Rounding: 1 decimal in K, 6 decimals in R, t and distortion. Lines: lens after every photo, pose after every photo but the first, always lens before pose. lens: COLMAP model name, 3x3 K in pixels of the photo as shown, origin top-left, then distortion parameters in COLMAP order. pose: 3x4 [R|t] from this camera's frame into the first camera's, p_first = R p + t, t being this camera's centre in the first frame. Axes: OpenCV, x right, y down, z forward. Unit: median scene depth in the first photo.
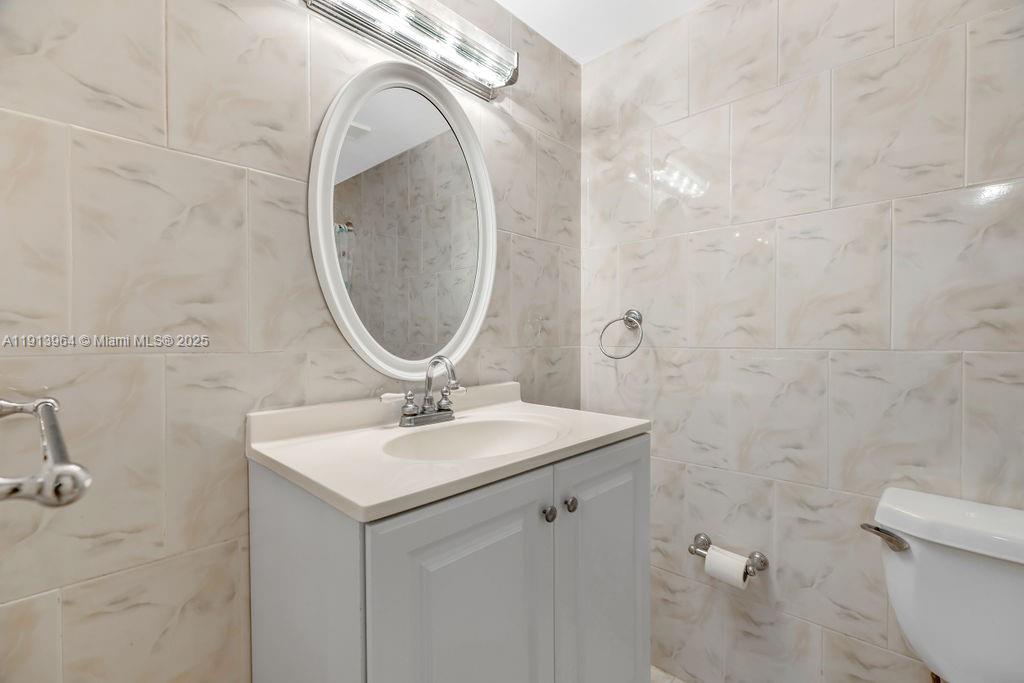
lens RADIAL K [[462.6, 0, 519.8], [0, 462.6, 345.8], [0, 0, 1]] dist [0.000986, 0.000345]
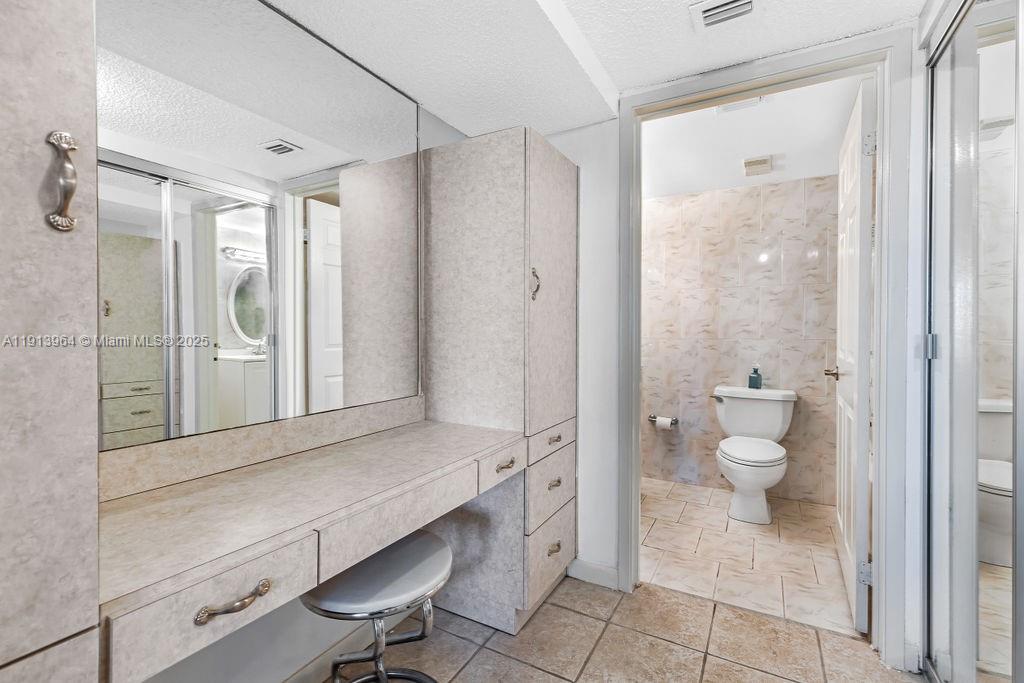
lens RADIAL K [[462.6, 0, 503.7], [0, 462.6, 336.5], [0, 0, 1]] dist [0.000986, 0.000345]
pose [[0.971466, -0.002263, 0.237170, -1.091955], [0.001320, 0.999991, 0.004133, -0.019725], [-0.237177, -0.003702, 0.971459, -1.369718]]
